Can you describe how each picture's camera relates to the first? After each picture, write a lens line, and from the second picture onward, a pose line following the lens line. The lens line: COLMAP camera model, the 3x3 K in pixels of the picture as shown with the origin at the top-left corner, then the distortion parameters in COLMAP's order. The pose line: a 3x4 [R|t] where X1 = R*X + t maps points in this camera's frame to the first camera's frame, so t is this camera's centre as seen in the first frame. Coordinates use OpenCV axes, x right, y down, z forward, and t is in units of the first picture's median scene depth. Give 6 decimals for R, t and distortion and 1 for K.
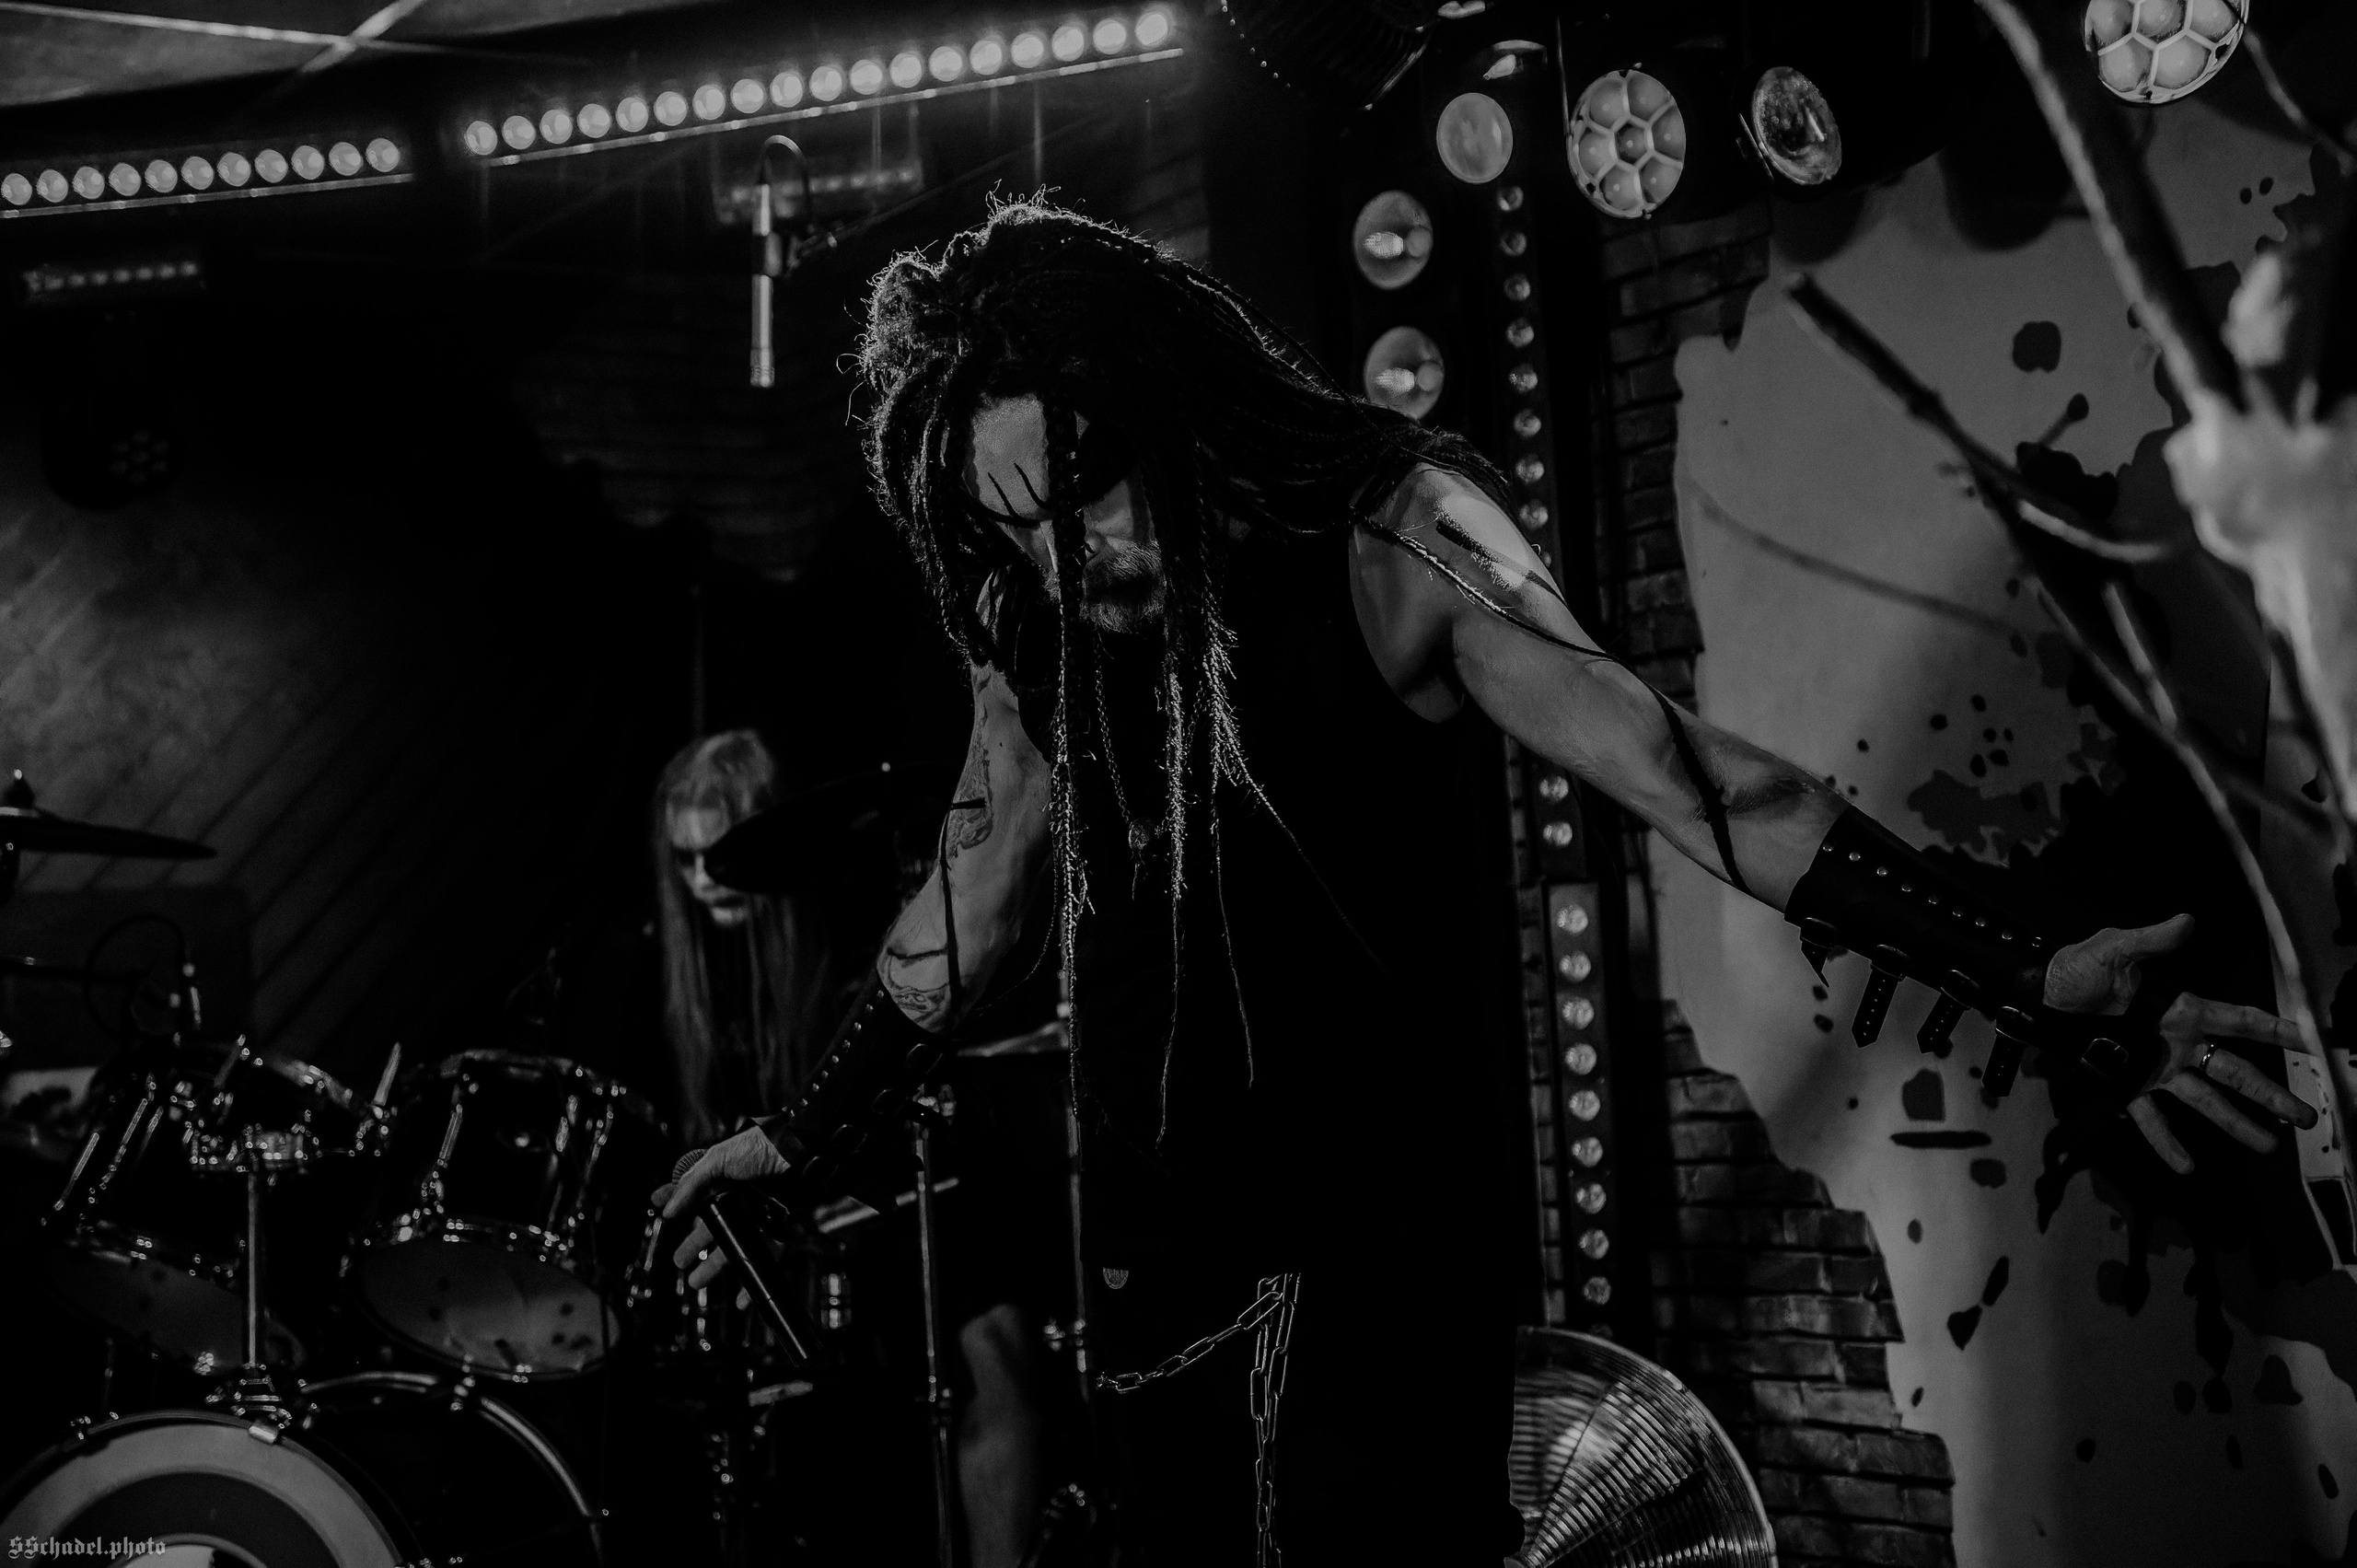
lens RADIAL K [[3687.1, 0, 1263.3], [0, 3687.1, 784.7], [0, 0, 1]] dist [0.073628, 0.000000]
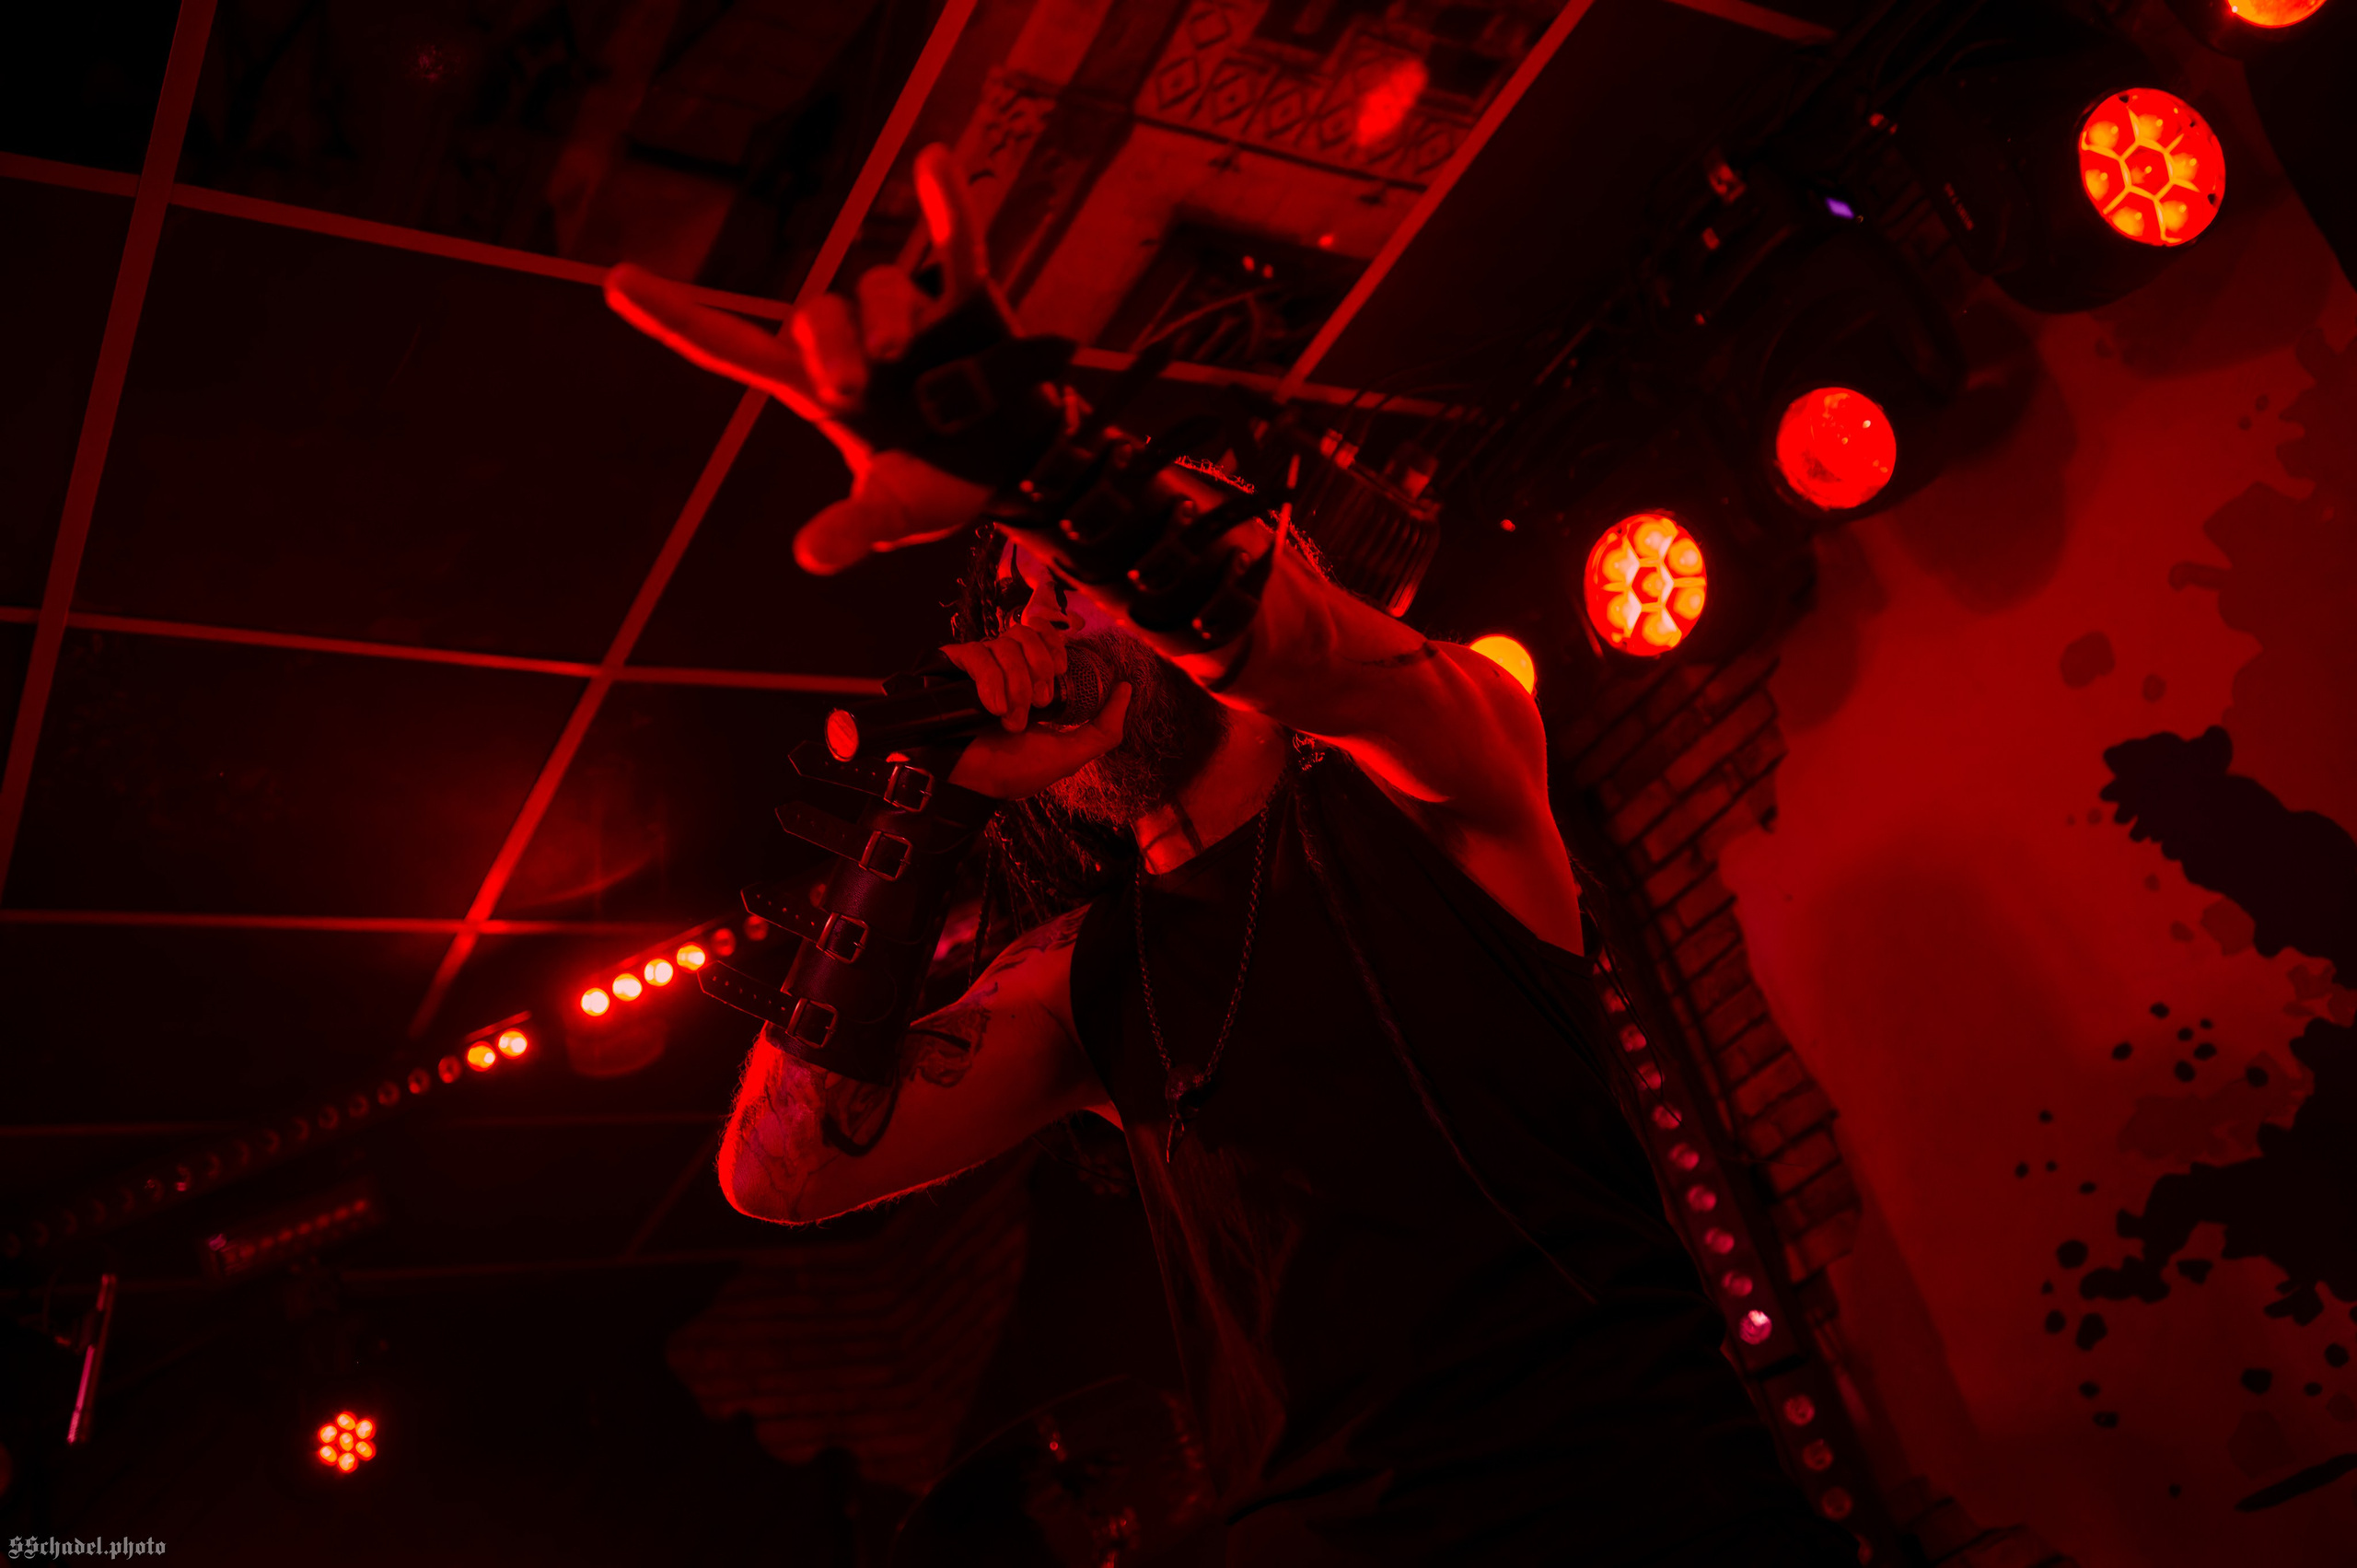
lens RADIAL K [[2347.4, 0, 1188.4], [0, 2347.4, 790.4], [0, 0, 1]] dist [-0.058728, 0.000000]
pose [[0.974618, -0.213423, 0.067610, -0.086129], [0.220854, 0.867124, -0.446451, 0.146310], [0.036656, 0.450051, 0.892250, 0.425380]]
